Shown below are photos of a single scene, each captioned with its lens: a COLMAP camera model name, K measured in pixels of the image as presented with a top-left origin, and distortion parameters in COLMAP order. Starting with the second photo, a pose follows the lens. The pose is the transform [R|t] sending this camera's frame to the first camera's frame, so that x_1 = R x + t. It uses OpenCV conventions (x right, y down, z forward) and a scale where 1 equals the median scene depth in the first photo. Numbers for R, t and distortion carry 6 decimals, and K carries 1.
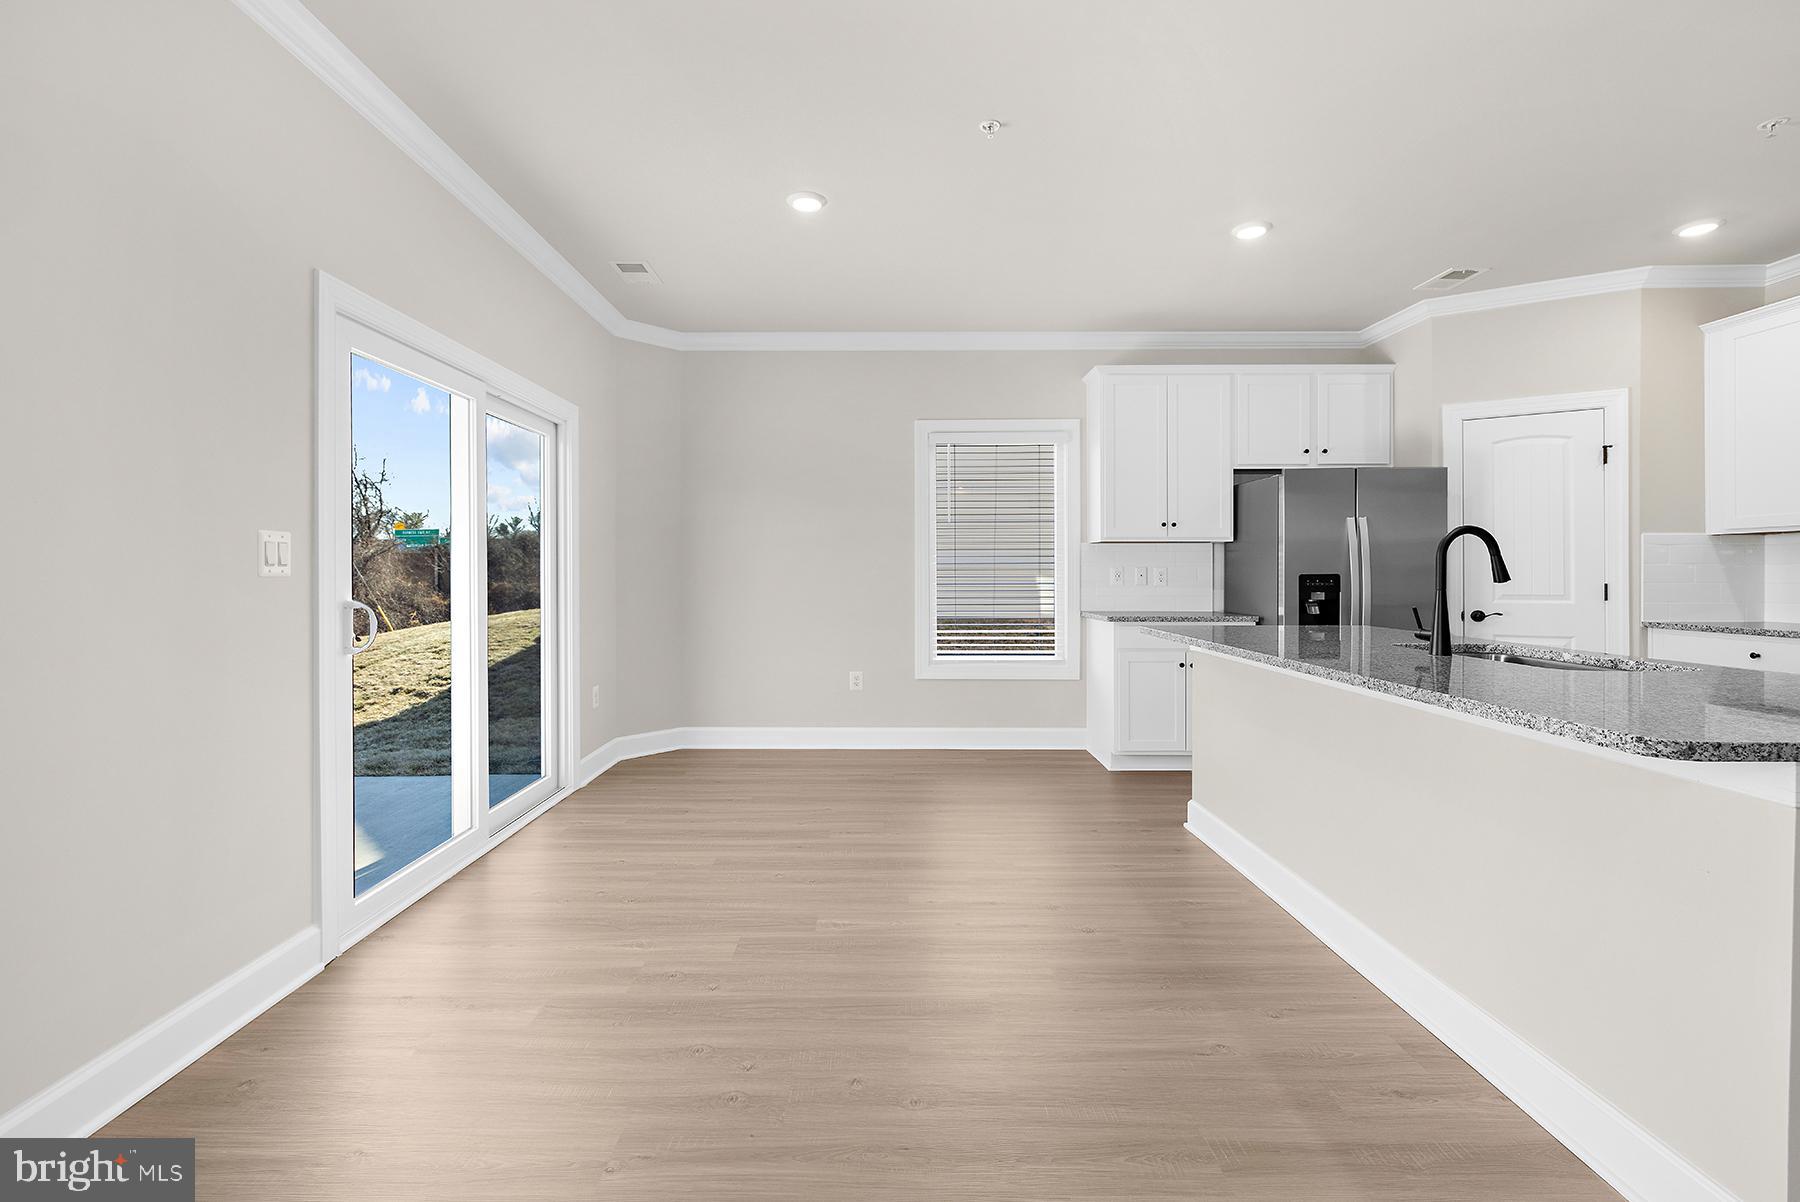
lens RADIAL K [[768.5, 0, 888.1], [0, 768.5, 575.6], [0, 0, 1]] dist [0.001487, -0.001072]
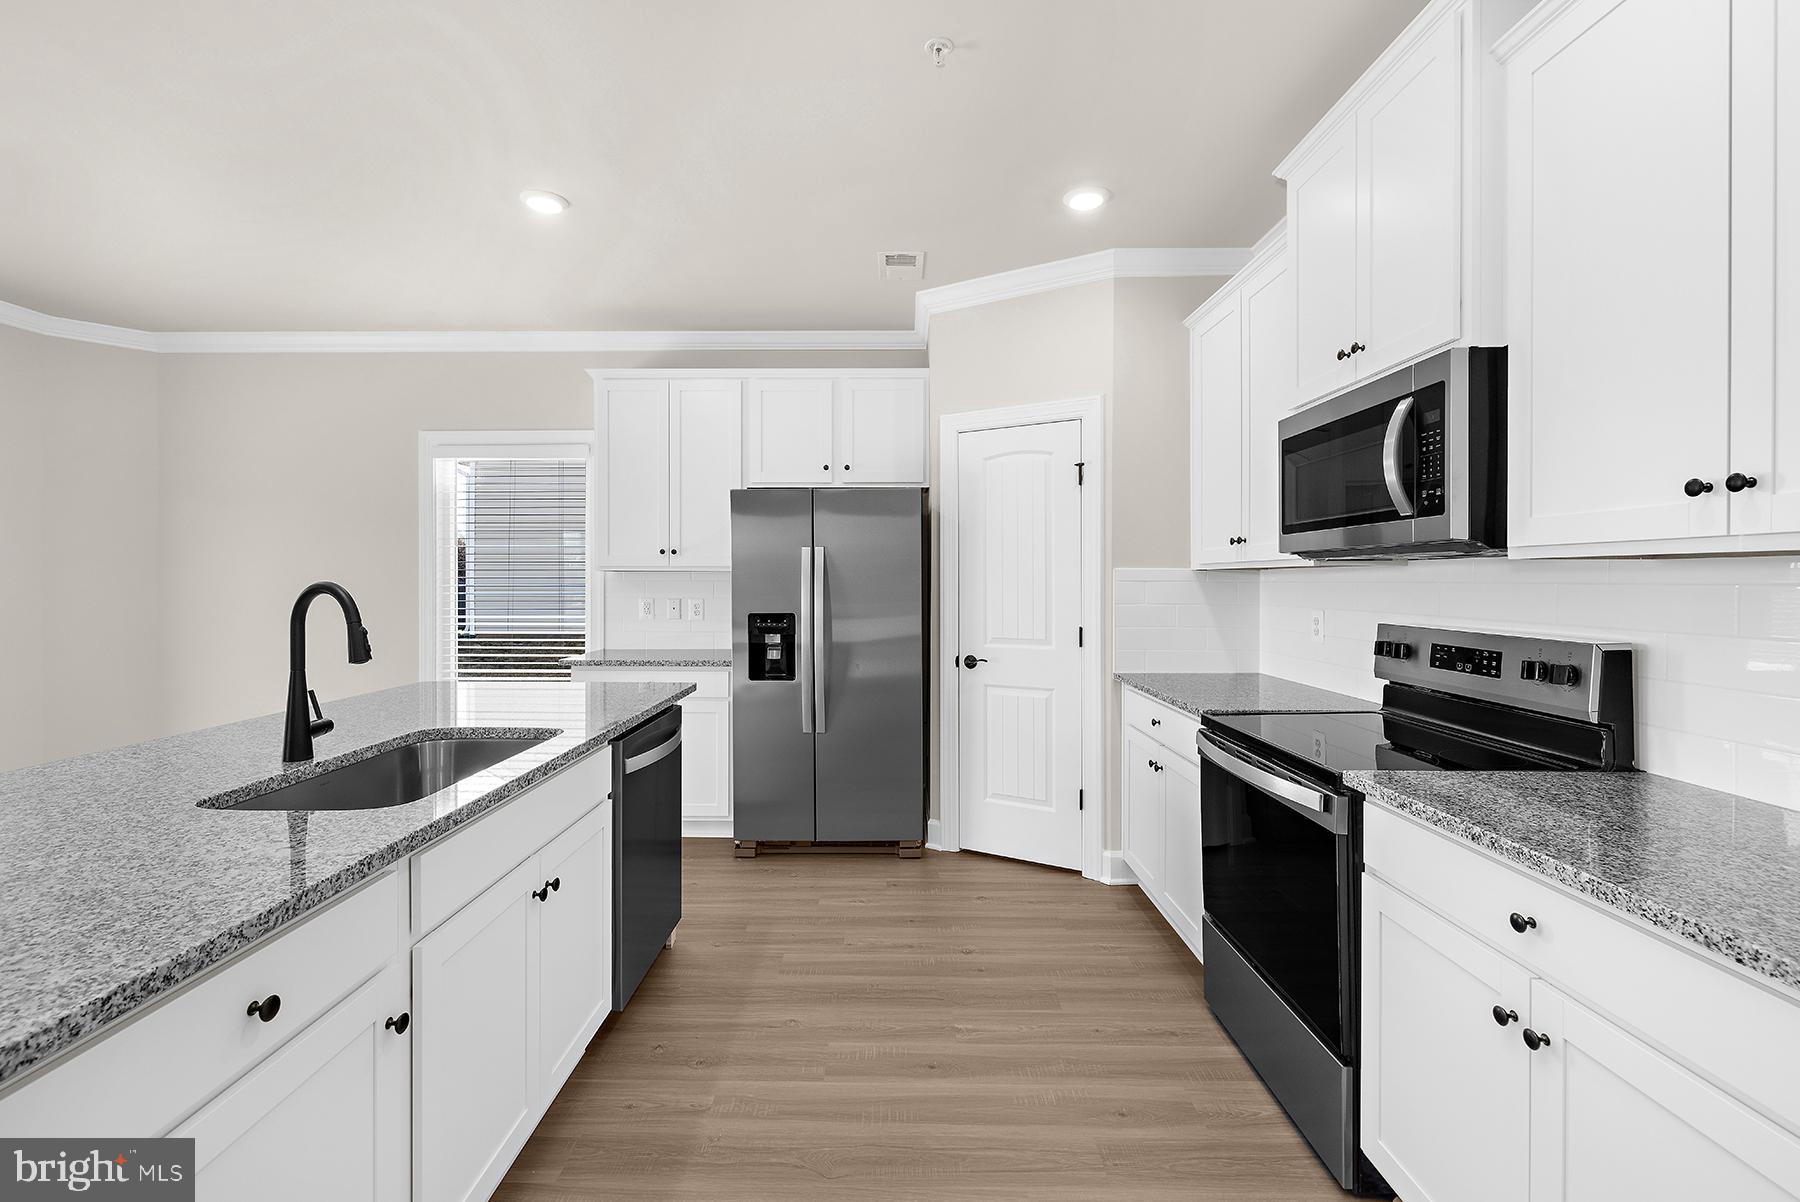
lens RADIAL K [[768.5, 0, 887.7], [0, 768.5, 584.1], [0, 0, 1]] dist [0.001487, -0.001072]
pose [[0.999969, 0.002900, -0.007256, 0.695525], [-0.002886, 0.999994, 0.001875, -0.035845], [0.007261, -0.001854, 0.999972, 0.147531]]
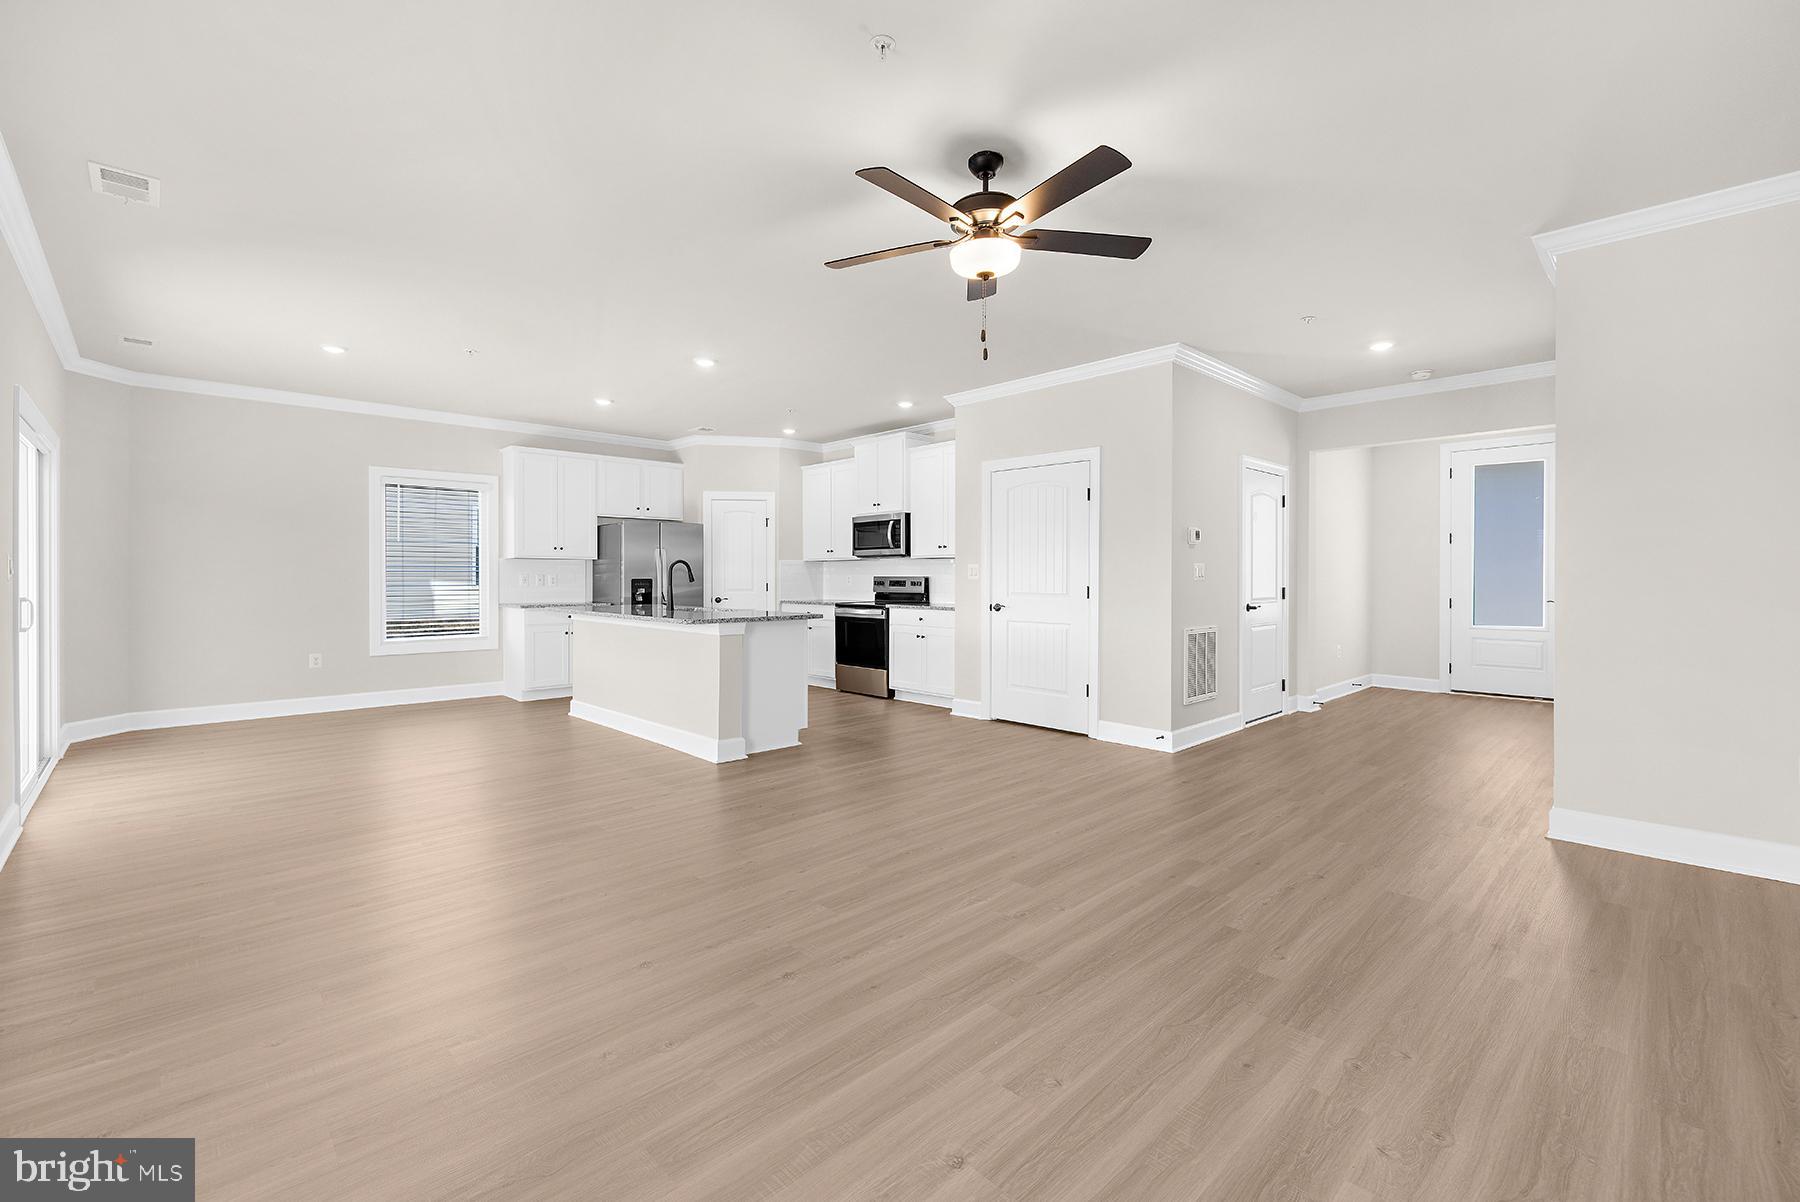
lens RADIAL K [[768.5, 0, 873.4], [0, 768.5, 575.0], [0, 0, 1]] dist [0.001487, -0.001072]
pose [[0.731811, 0.002623, 0.681502, -0.286262], [0.002168, 0.999979, -0.006176, 0.001515], [-0.681504, 0.005997, 0.731790, -0.722111]]
